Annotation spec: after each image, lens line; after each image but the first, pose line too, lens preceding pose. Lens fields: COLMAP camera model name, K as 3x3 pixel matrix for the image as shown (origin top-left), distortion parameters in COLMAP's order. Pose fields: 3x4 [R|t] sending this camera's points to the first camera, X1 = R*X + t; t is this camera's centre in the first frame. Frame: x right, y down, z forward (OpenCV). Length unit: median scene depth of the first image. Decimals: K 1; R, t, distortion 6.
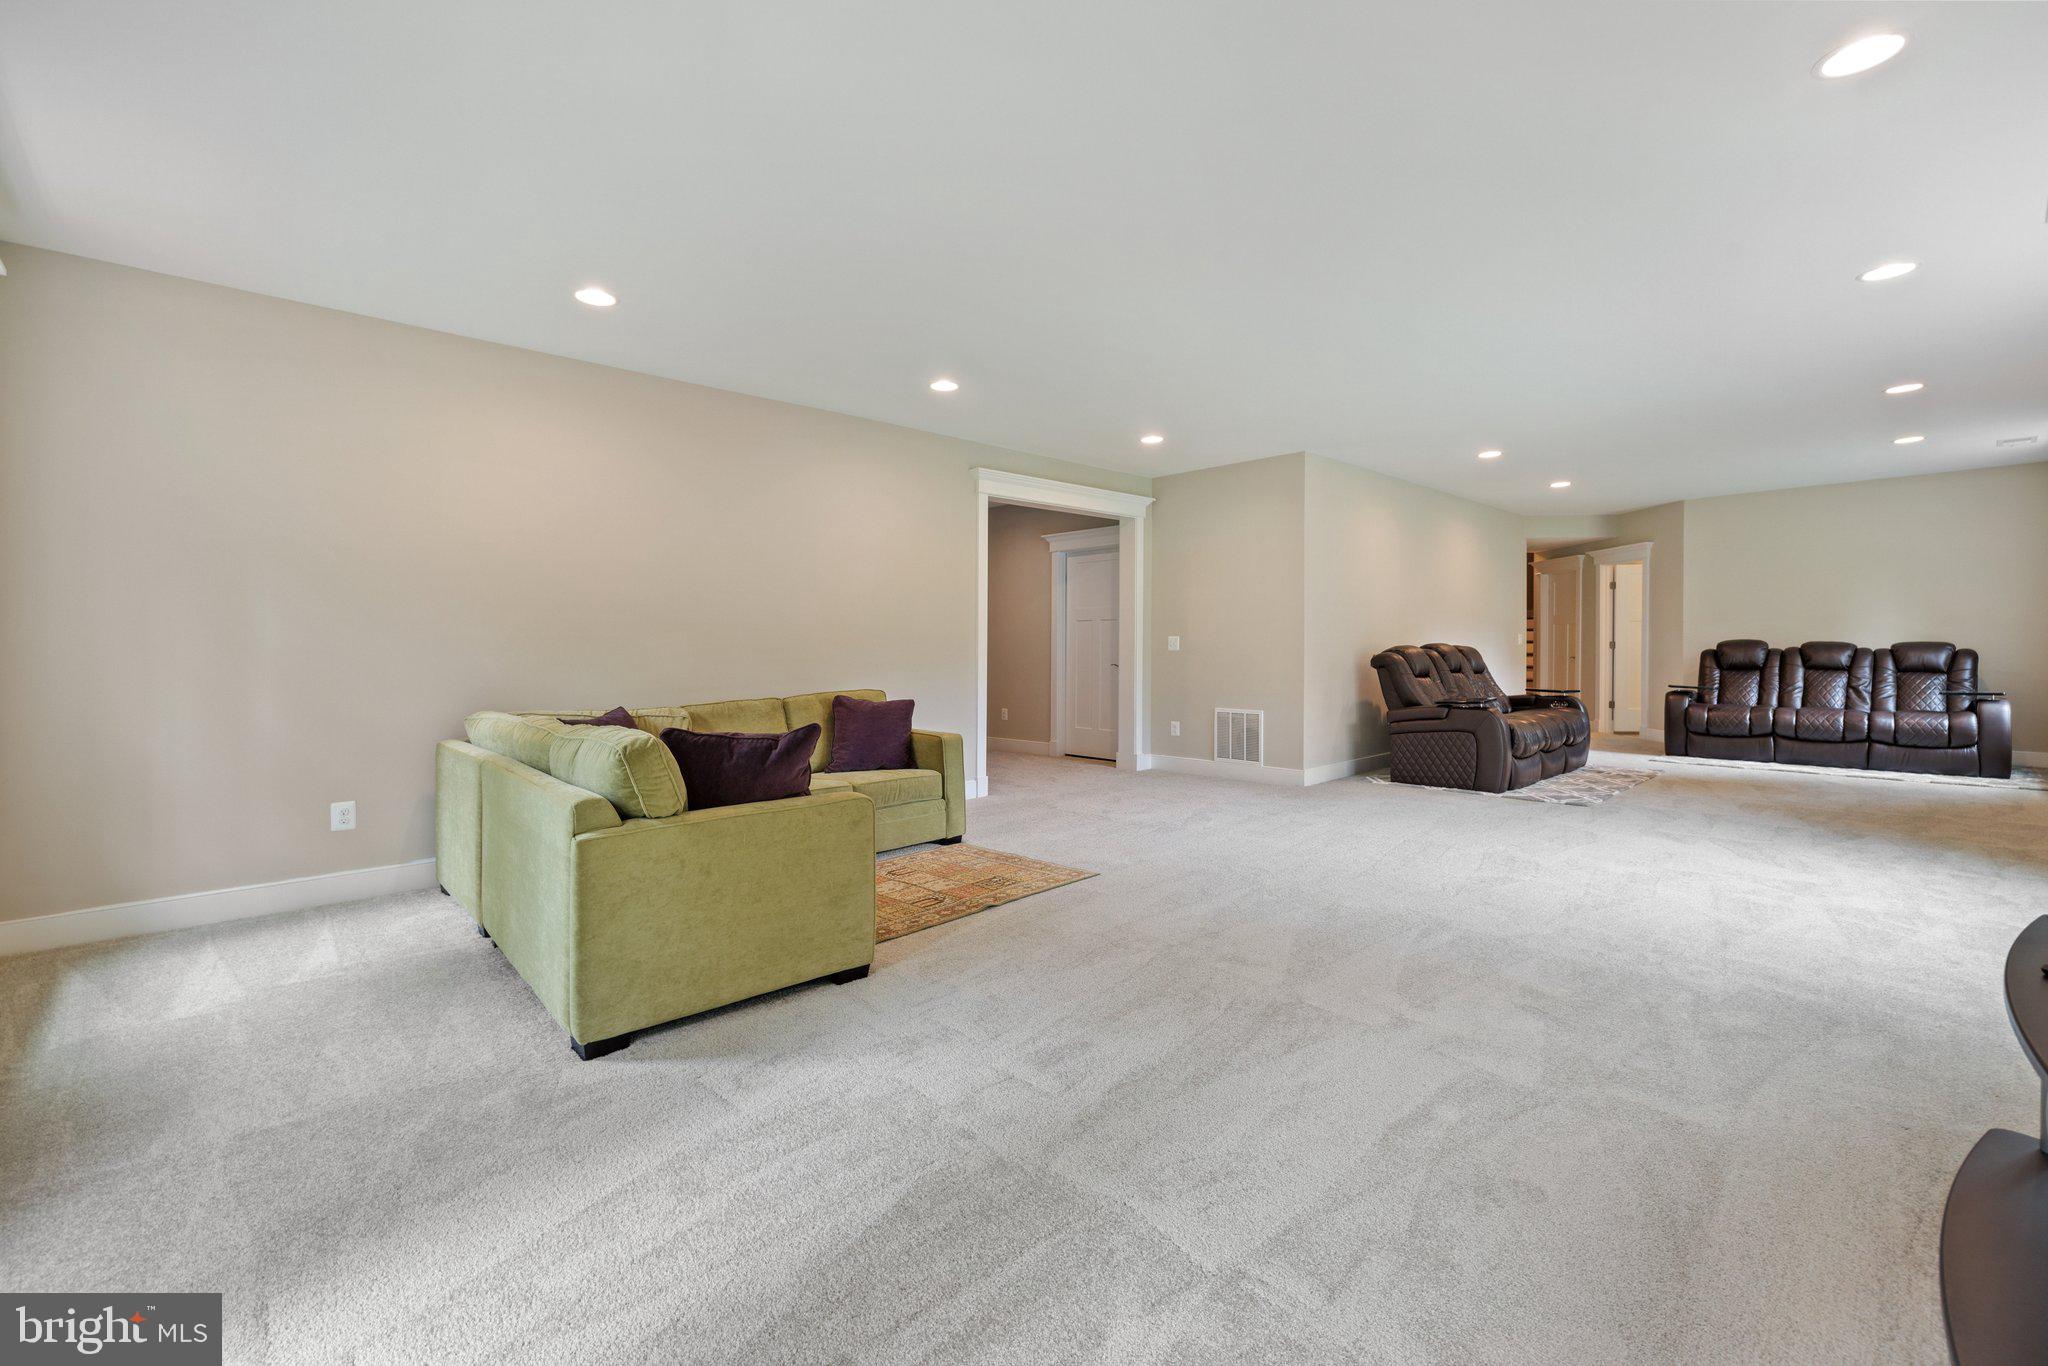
lens RADIAL K [[884.6, 0, 1013.6], [0, 884.6, 662.6], [0, 0, 1]] dist [-0.000287, -0.000203]
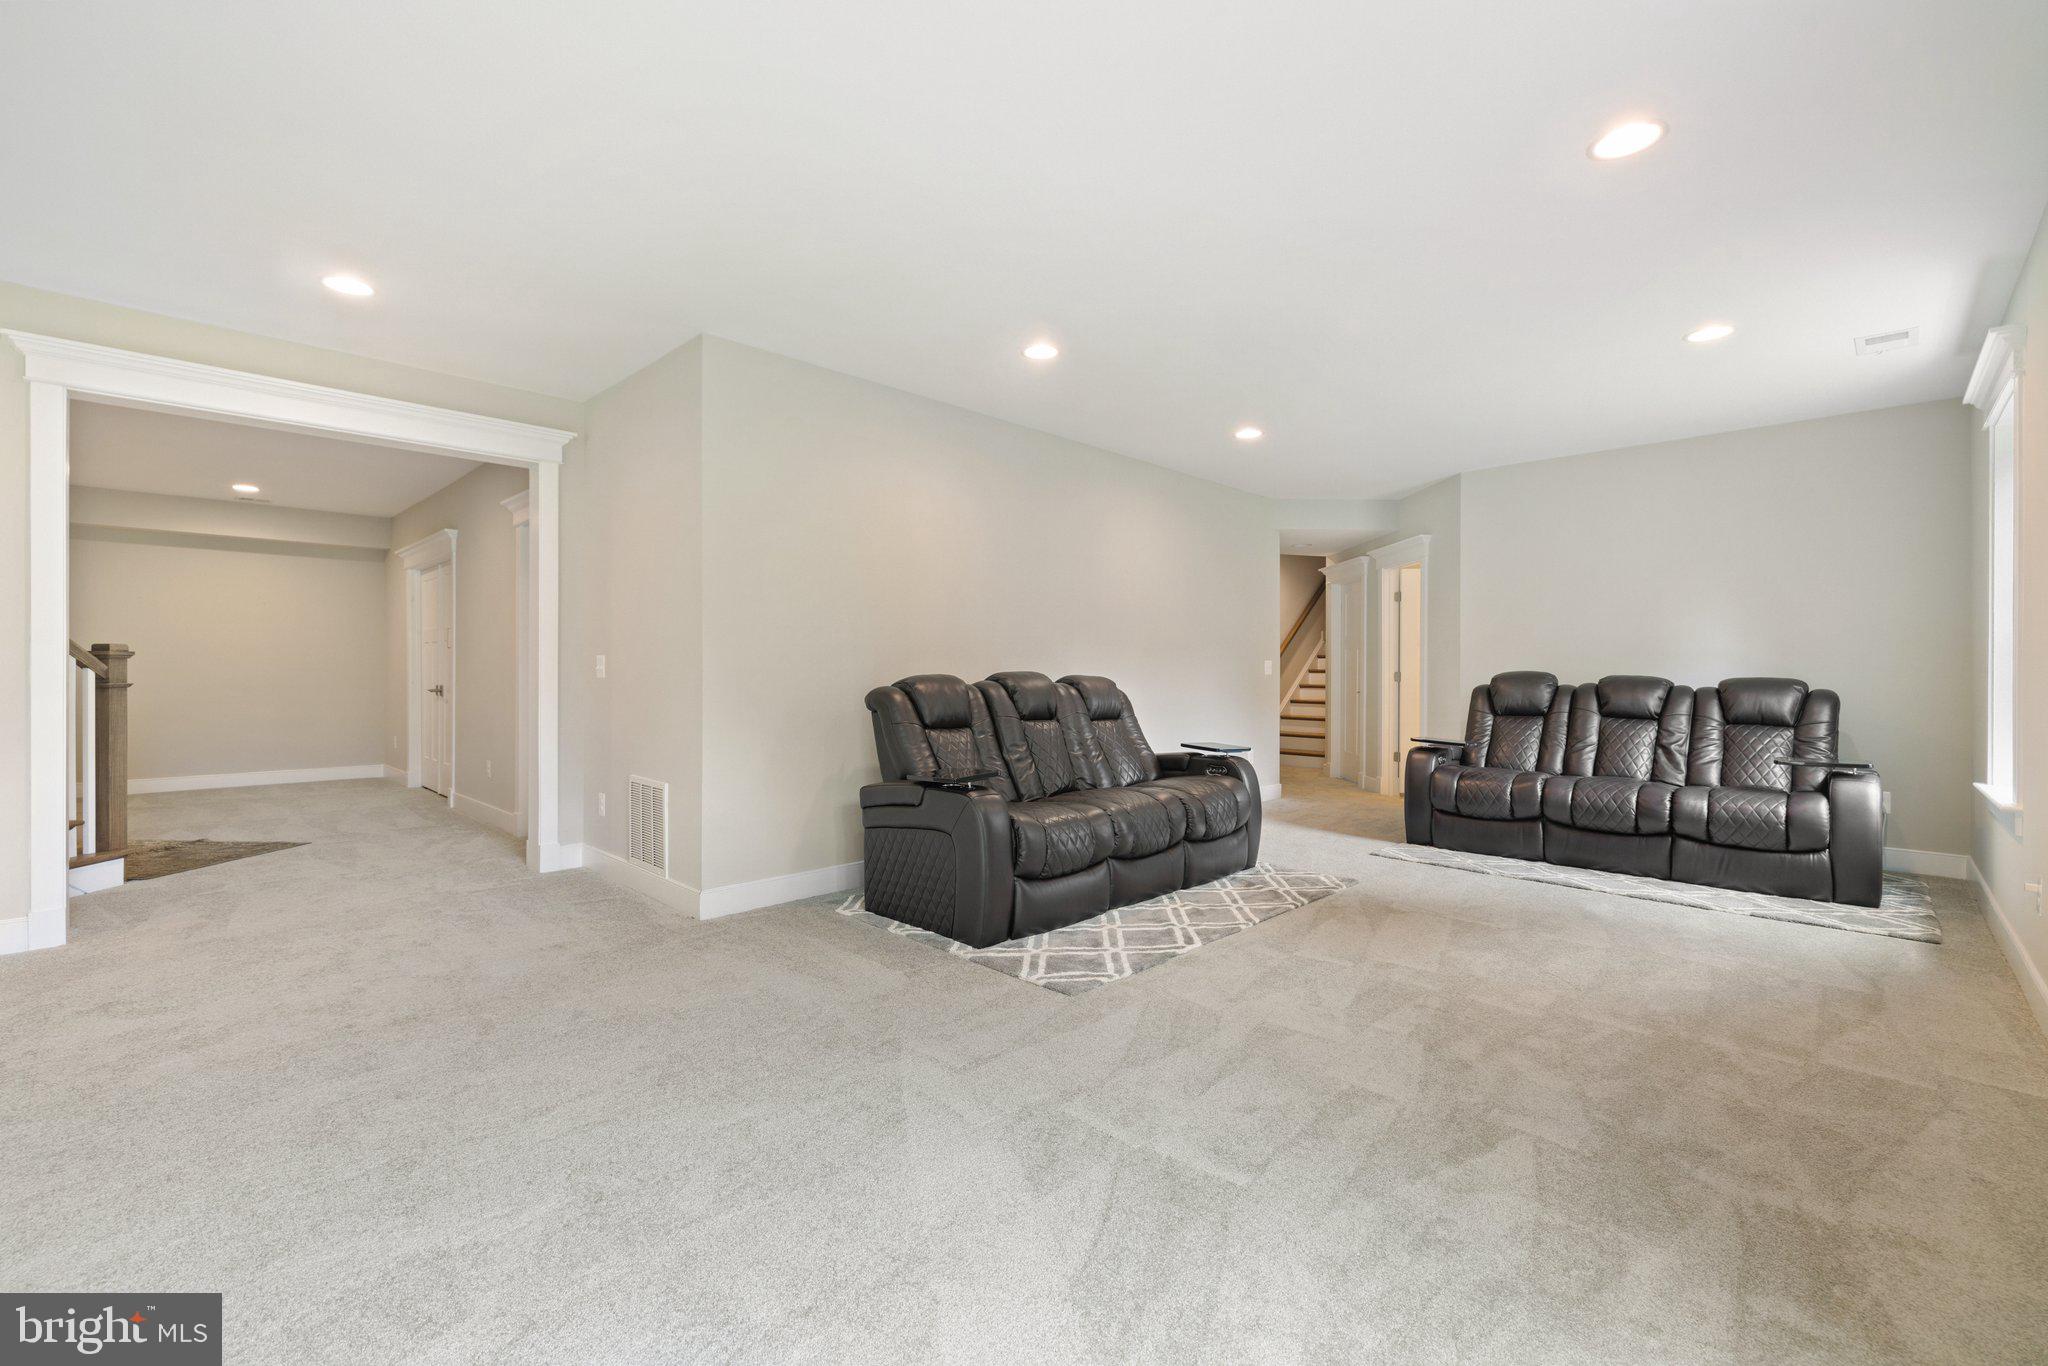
lens RADIAL K [[884.6, 0, 1027.5], [0, 884.6, 678.5], [0, 0, 1]] dist [-0.000287, -0.000203]
pose [[0.999036, 0.011067, 0.042490, 0.451807], [-0.010619, 0.999886, -0.010761, -0.009994], [-0.042604, 0.010299, 0.999039, 0.366360]]
